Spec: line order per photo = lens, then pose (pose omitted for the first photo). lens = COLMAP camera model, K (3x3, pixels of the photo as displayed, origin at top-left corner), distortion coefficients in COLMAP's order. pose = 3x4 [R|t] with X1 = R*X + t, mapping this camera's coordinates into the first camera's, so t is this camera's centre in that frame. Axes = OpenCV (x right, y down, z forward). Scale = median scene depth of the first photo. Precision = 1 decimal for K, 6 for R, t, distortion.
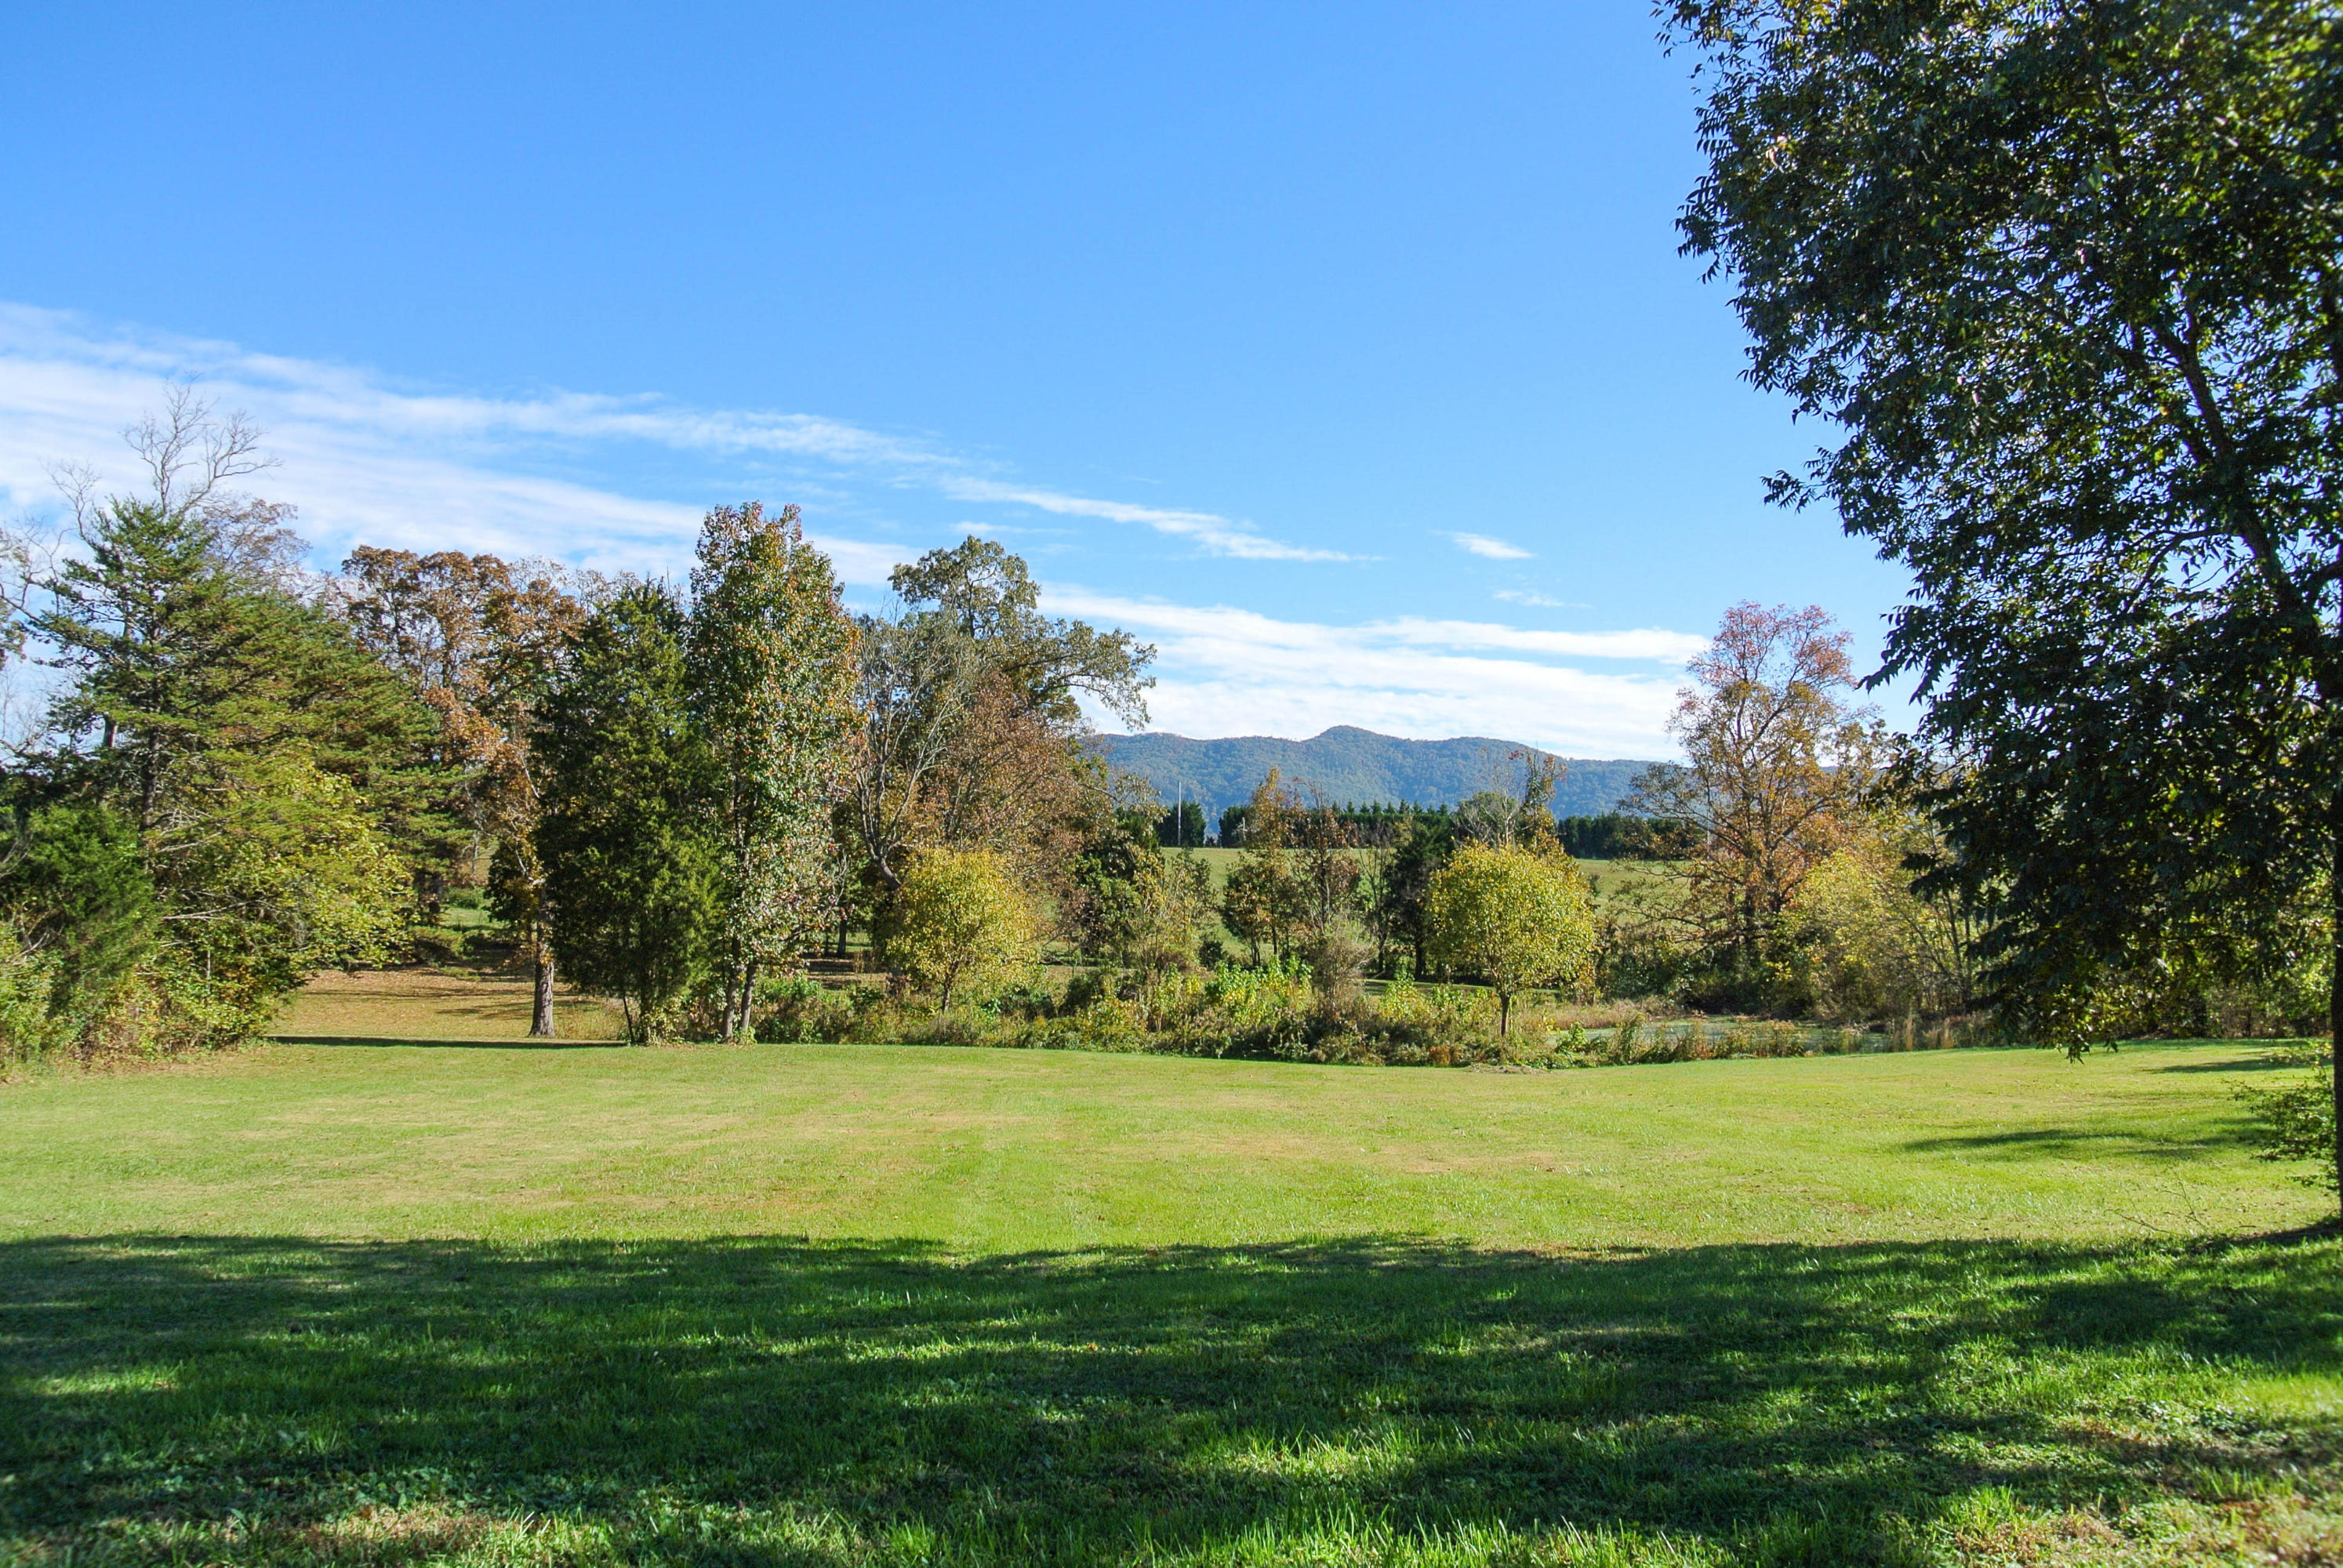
lens RADIAL K [[1833.6, 0, 1146.9], [0, 1833.6, 782.3], [0, 0, 1]] dist [-0.087705, 0.043418]
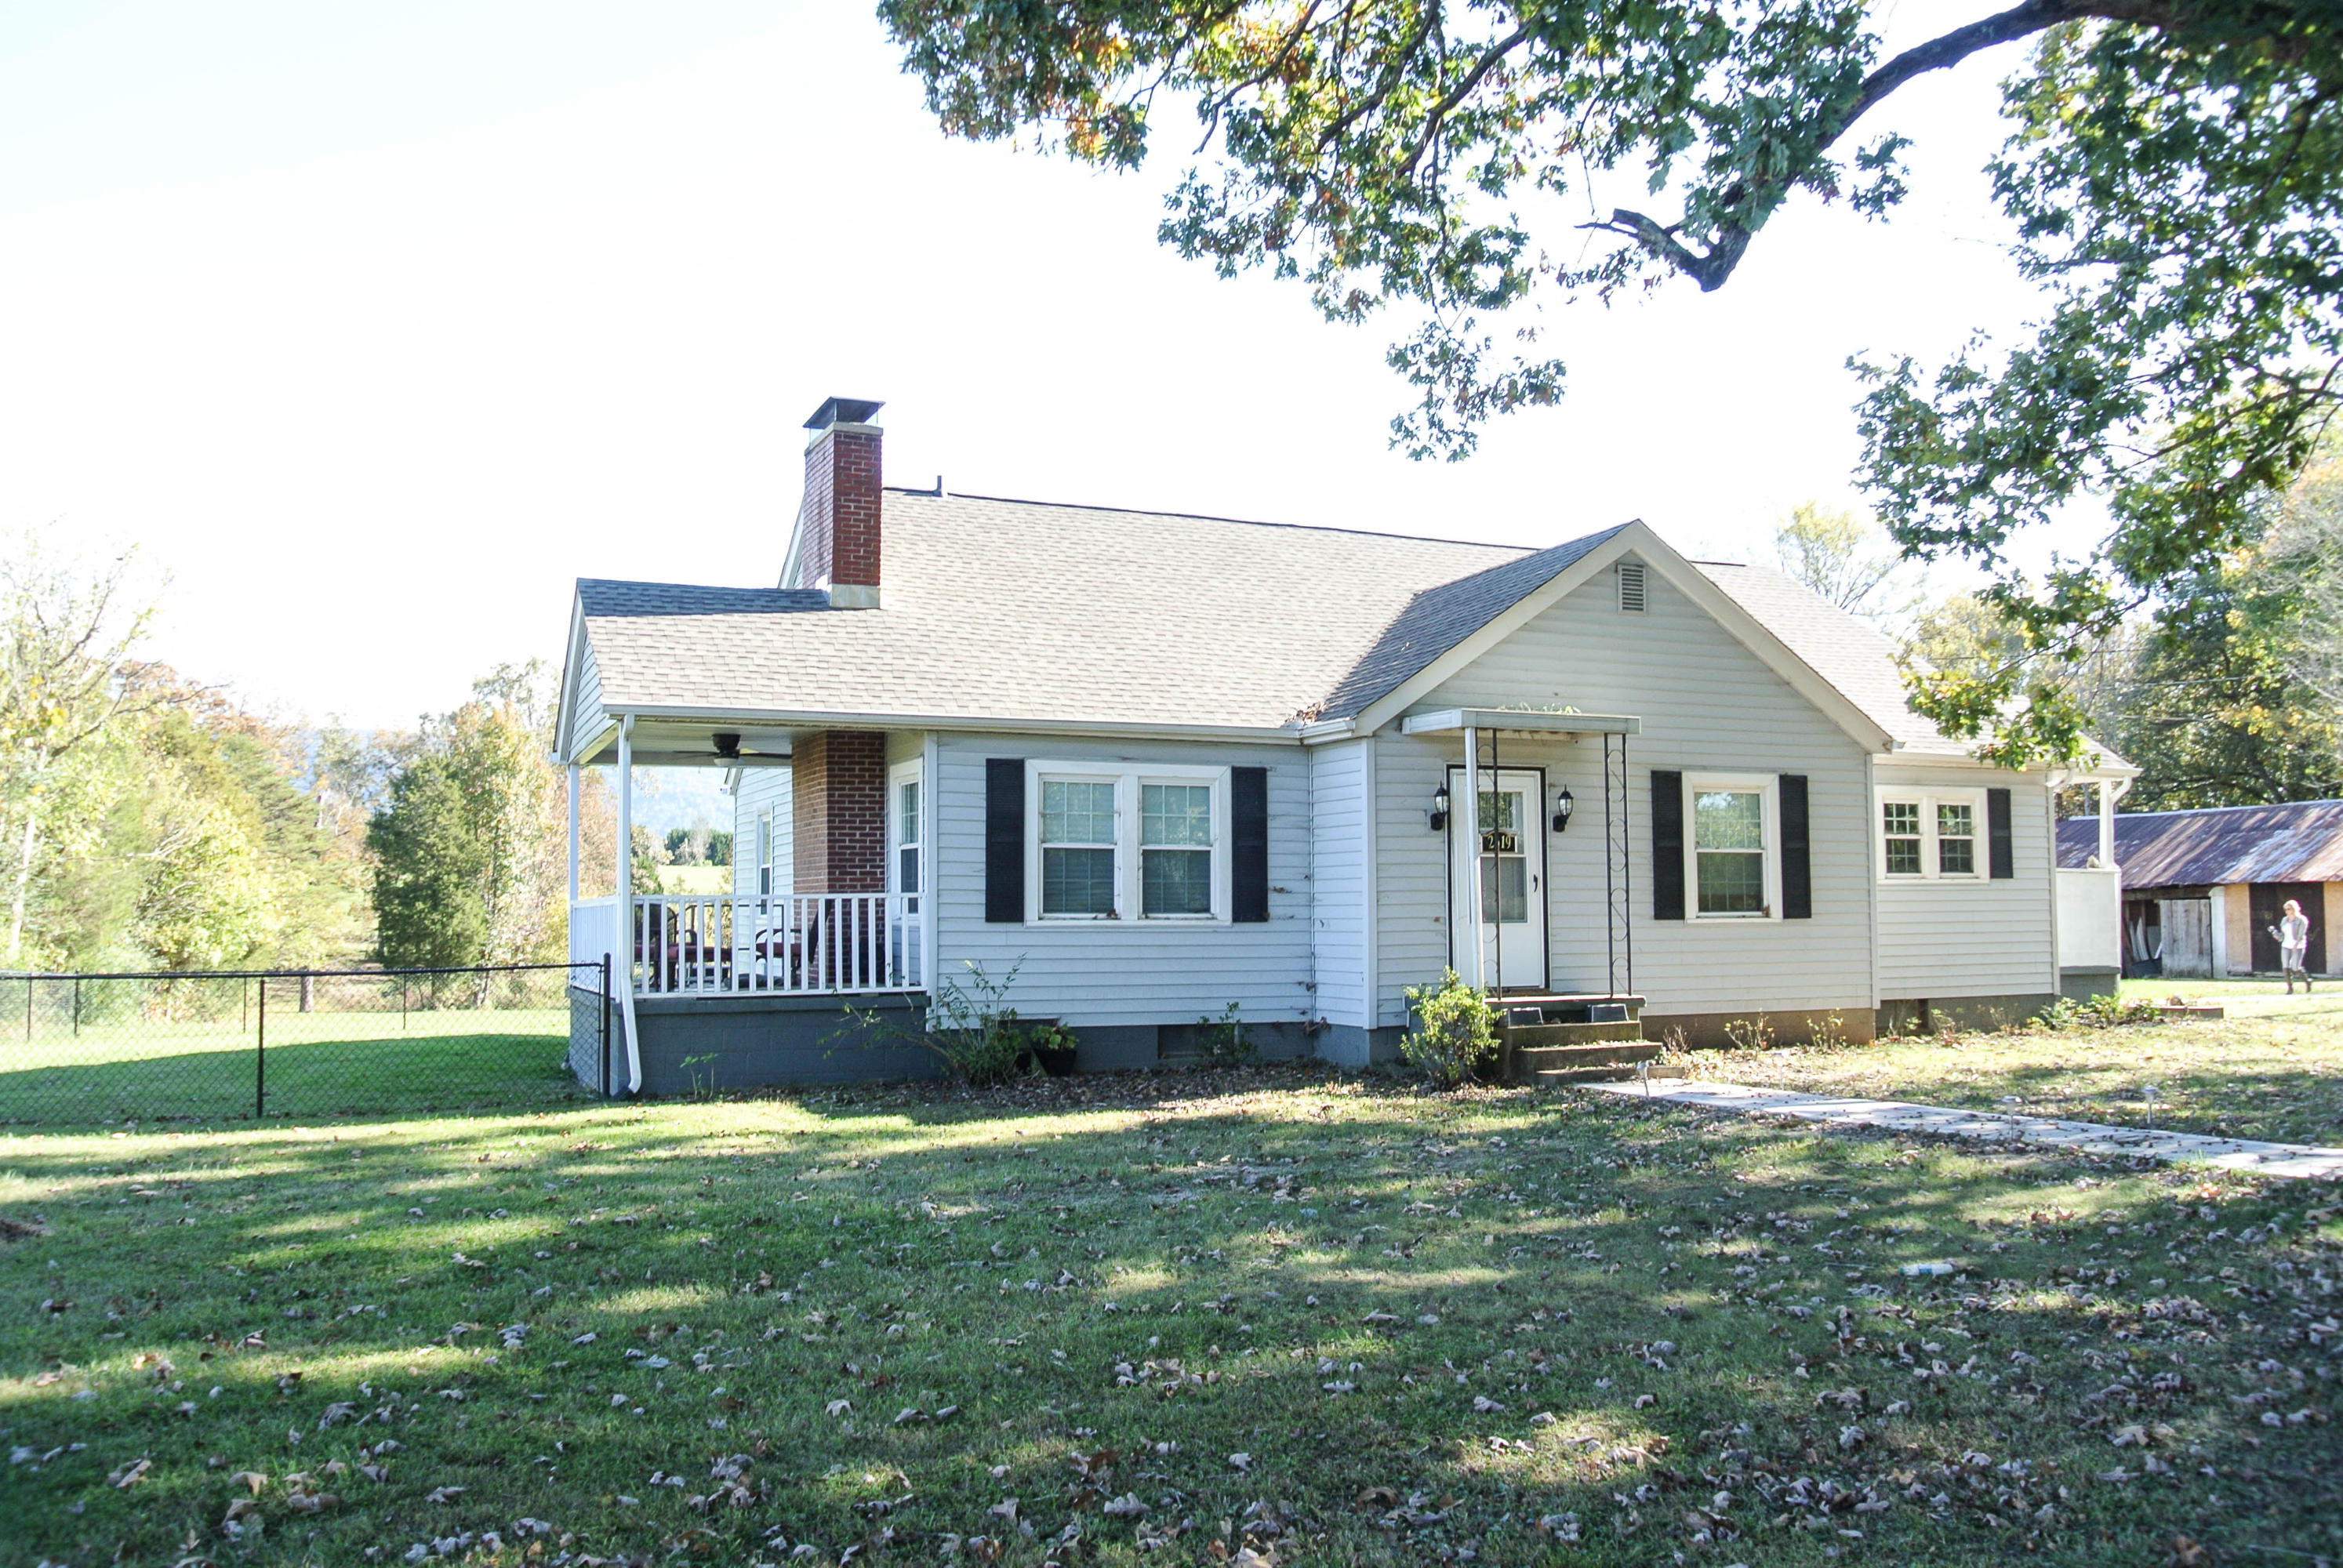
lens RADIAL K [[1833.6, 0, 1146.9], [0, 1833.6, 782.3], [0, 0, 1]] dist [-0.087705, 0.043418]
pose [[0.944862, 0.013651, 0.327183, -0.207384], [-0.013525, 0.999905, -0.002659, -0.088464], [-0.327188, -0.001912, 0.944957, -0.946251]]
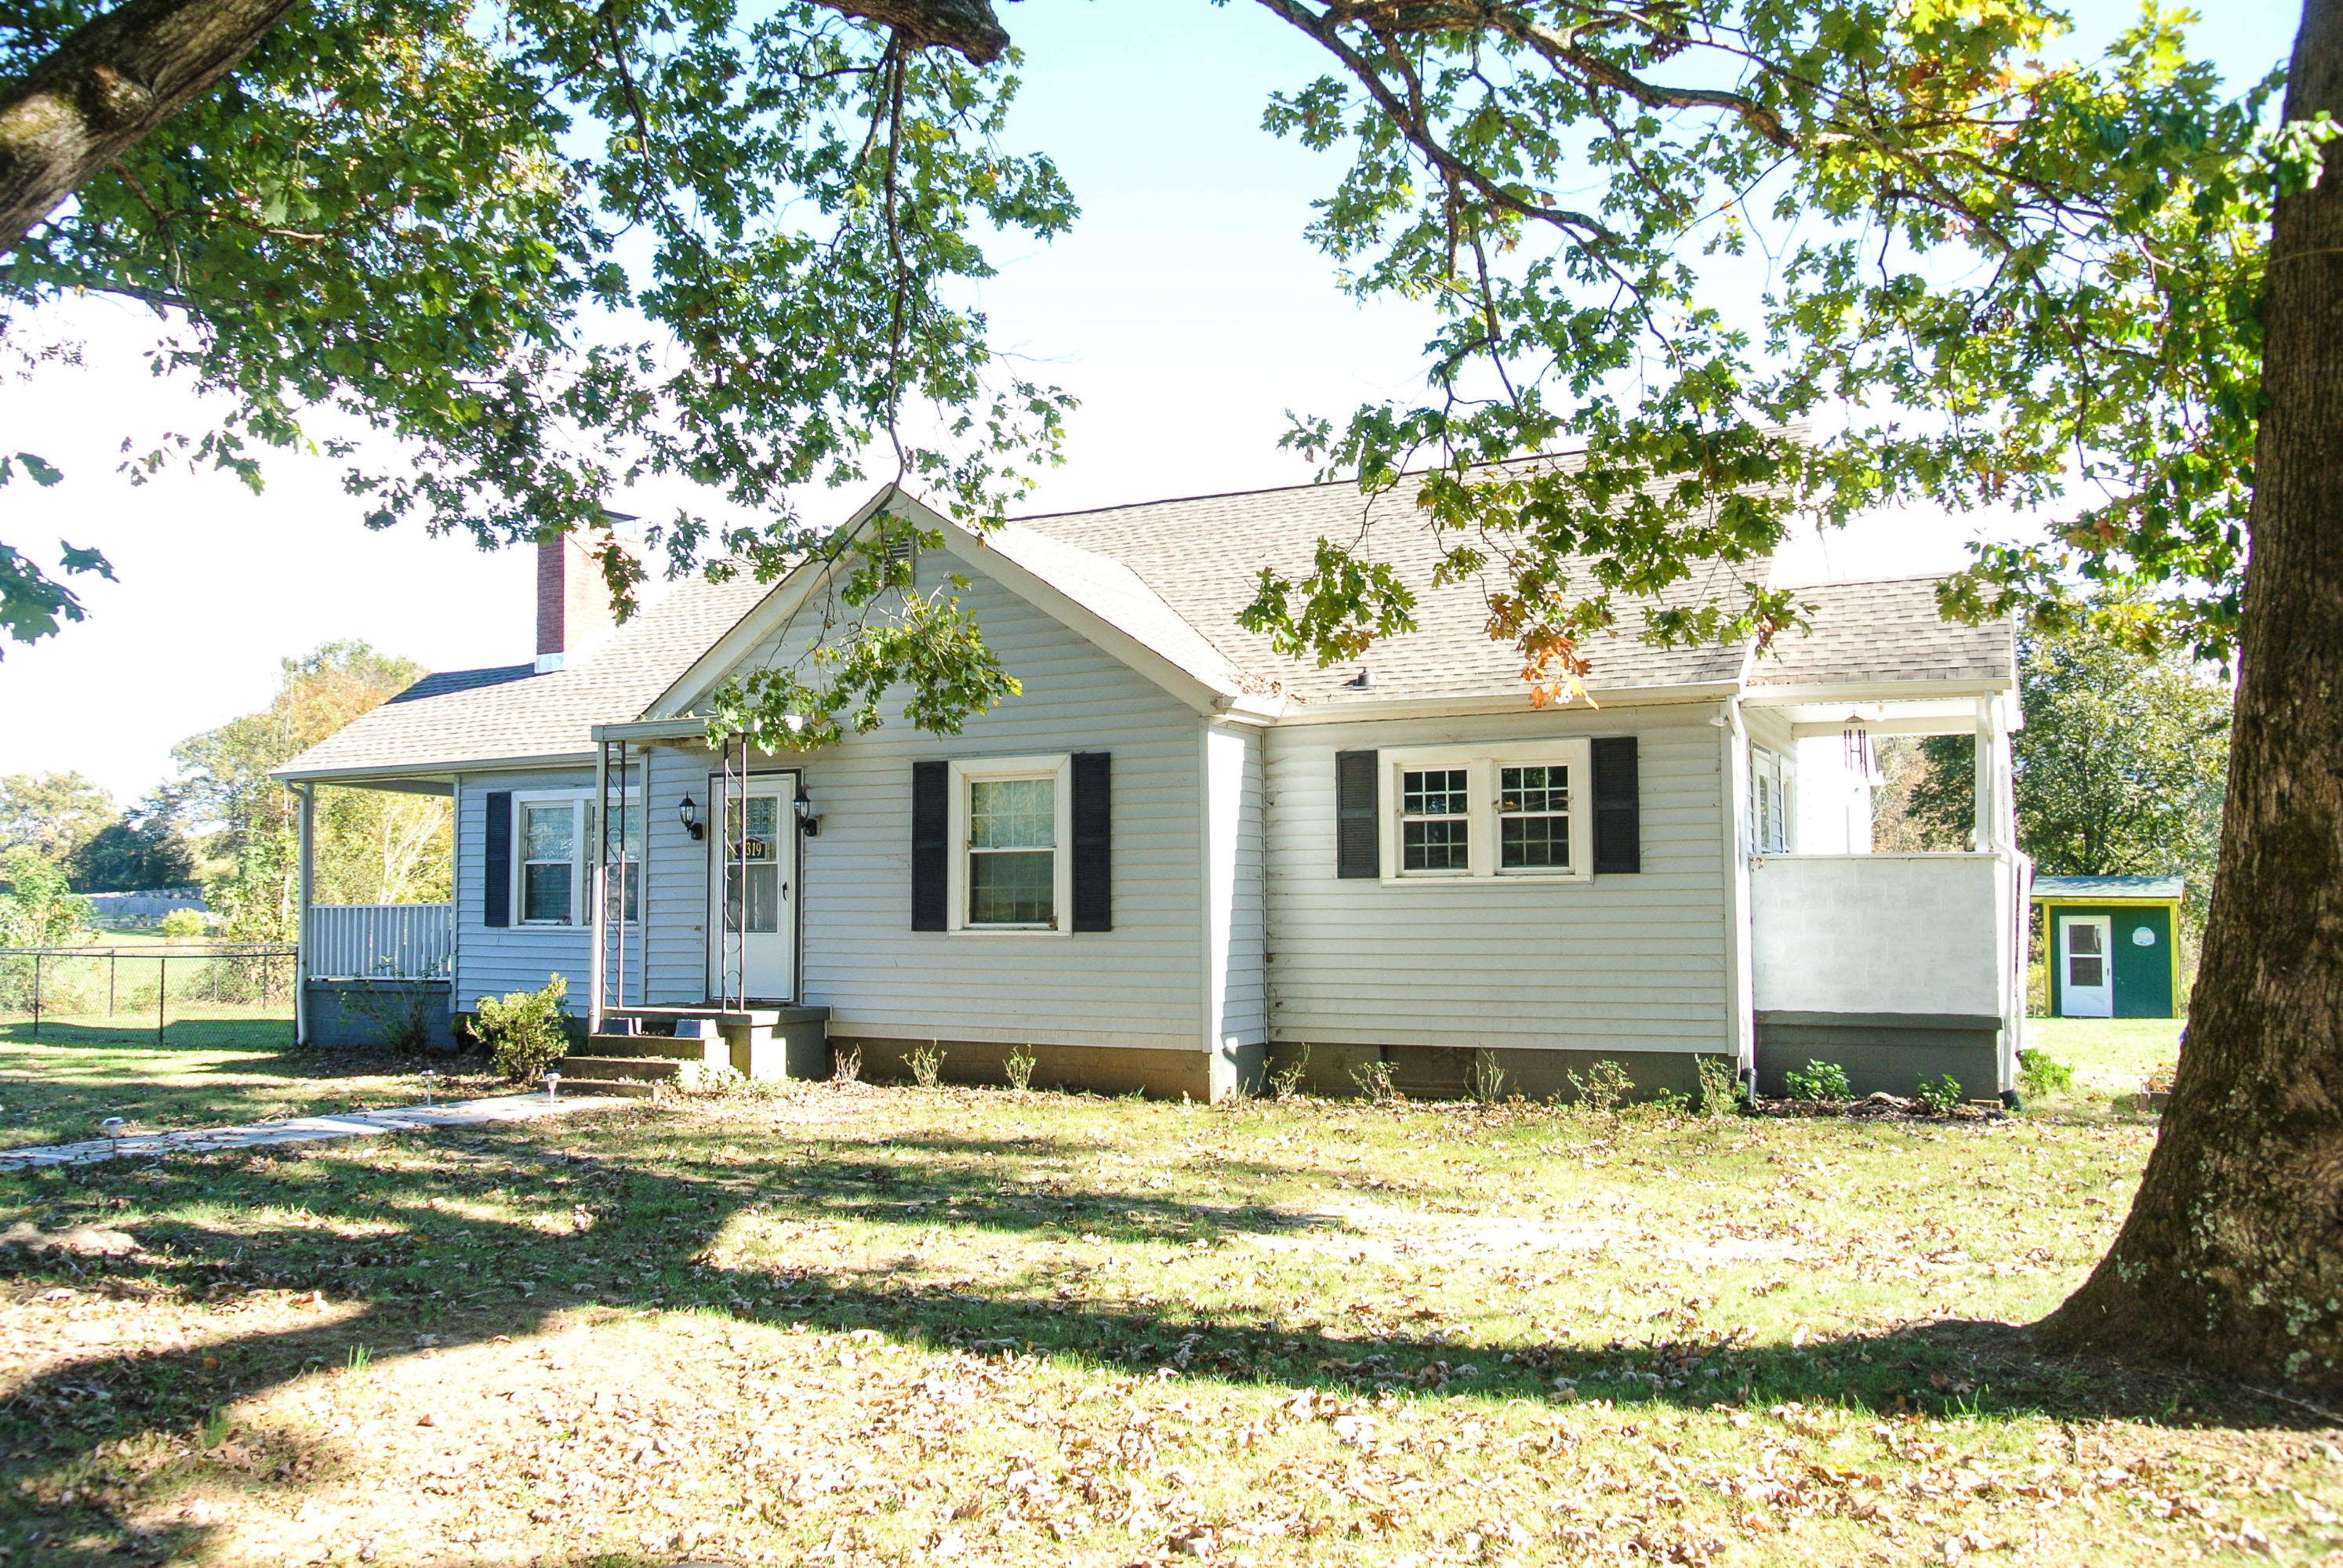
lens RADIAL K [[1833.6, 0, 1146.9], [0, 1833.6, 782.3], [0, 0, 1]] dist [-0.087705, 0.043418]
pose [[0.853717, -0.046561, -0.518651, 0.245222], [0.046358, 0.998836, -0.013362, -0.082972], [0.518669, -0.012636, 0.854882, -0.886005]]
